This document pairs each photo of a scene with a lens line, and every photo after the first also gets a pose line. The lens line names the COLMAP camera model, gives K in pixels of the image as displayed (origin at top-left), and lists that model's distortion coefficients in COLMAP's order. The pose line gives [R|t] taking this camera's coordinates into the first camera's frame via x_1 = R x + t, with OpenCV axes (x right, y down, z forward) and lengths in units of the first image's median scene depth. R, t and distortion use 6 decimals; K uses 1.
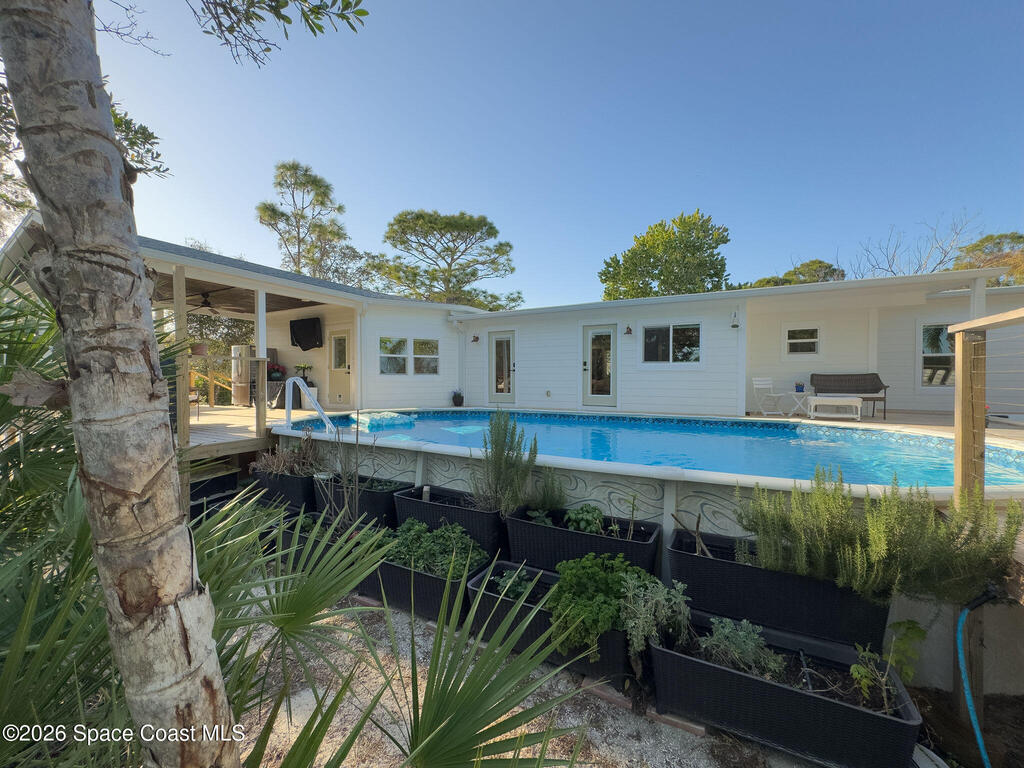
lens RADIAL K [[413.8, 0, 512.0], [0, 413.8, 384.0], [0, 0, 1]] dist [-0.008506, 0.000056]
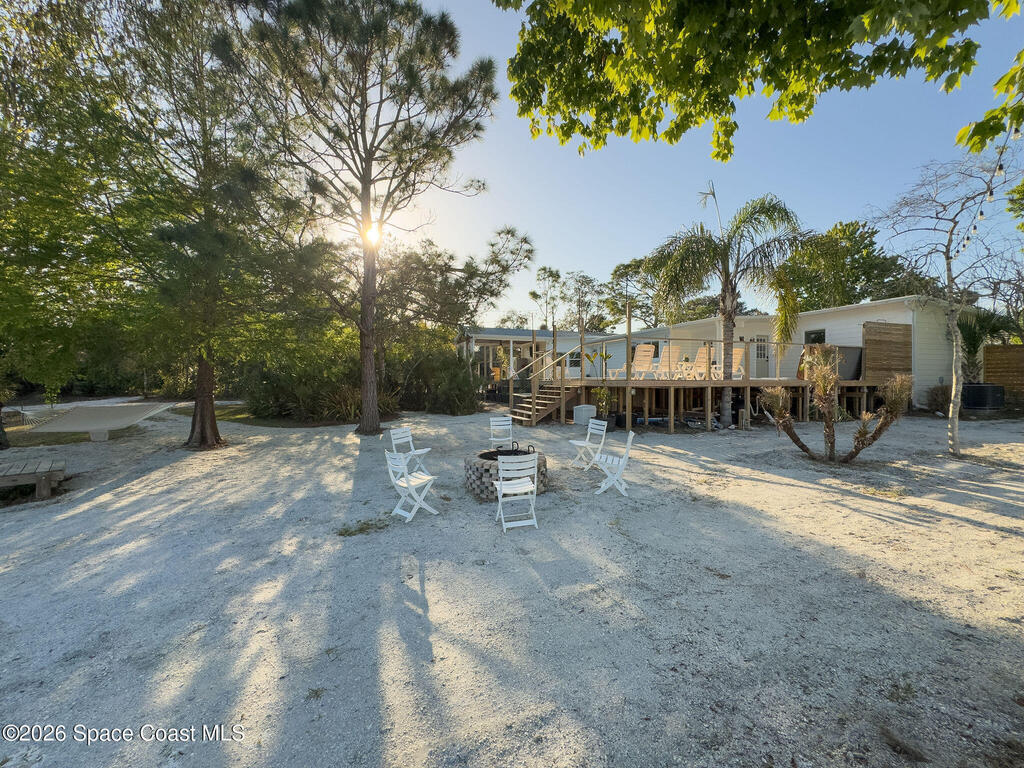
lens RADIAL K [[406.2, 0, 512.0], [0, 406.2, 384.0], [0, 0, 1]] dist [-0.001126, 0.000007]
pose [[0.754449, 0.002128, -0.656355, 0.418743], [-0.006242, 0.999973, -0.003932, 0.033996], [0.656329, 0.007064, 0.754442, -0.387167]]
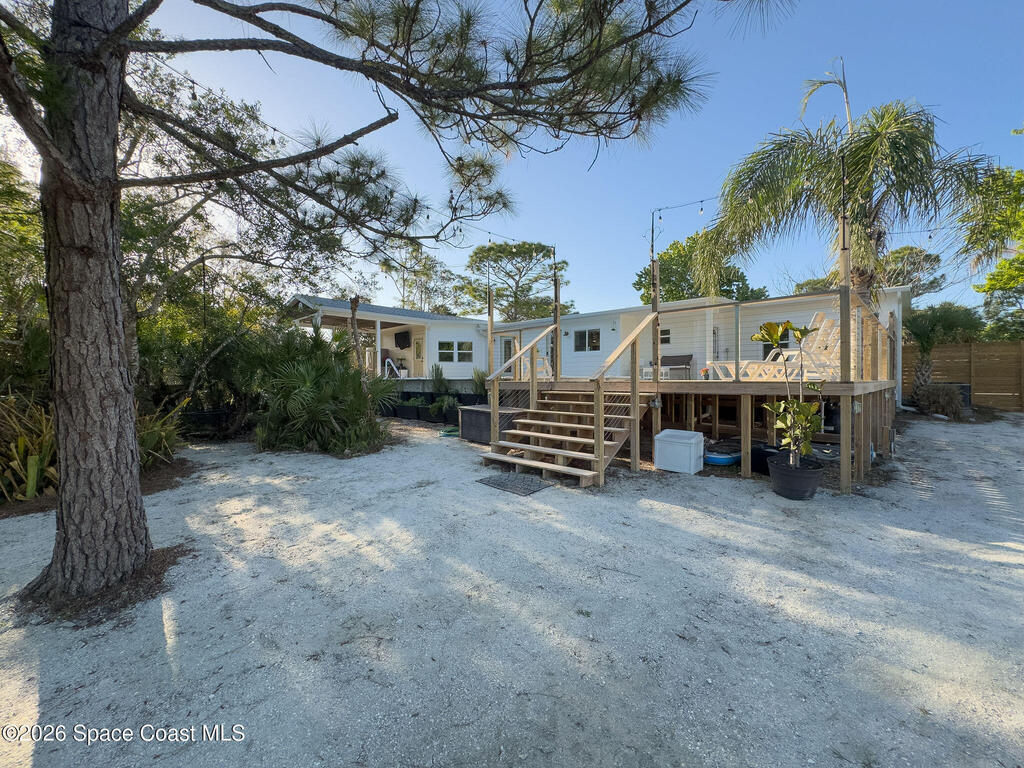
lens RADIAL K [[406.2, 0, 512.0], [0, 406.2, 384.0], [0, 0, 1]] dist [-0.001126, 0.000007]
pose [[0.968097, -0.000069, -0.250574, 0.170229], [0.000090, 1.000000, 0.000069, 0.028729], [0.250574, -0.000090, 0.968097, -0.246819]]
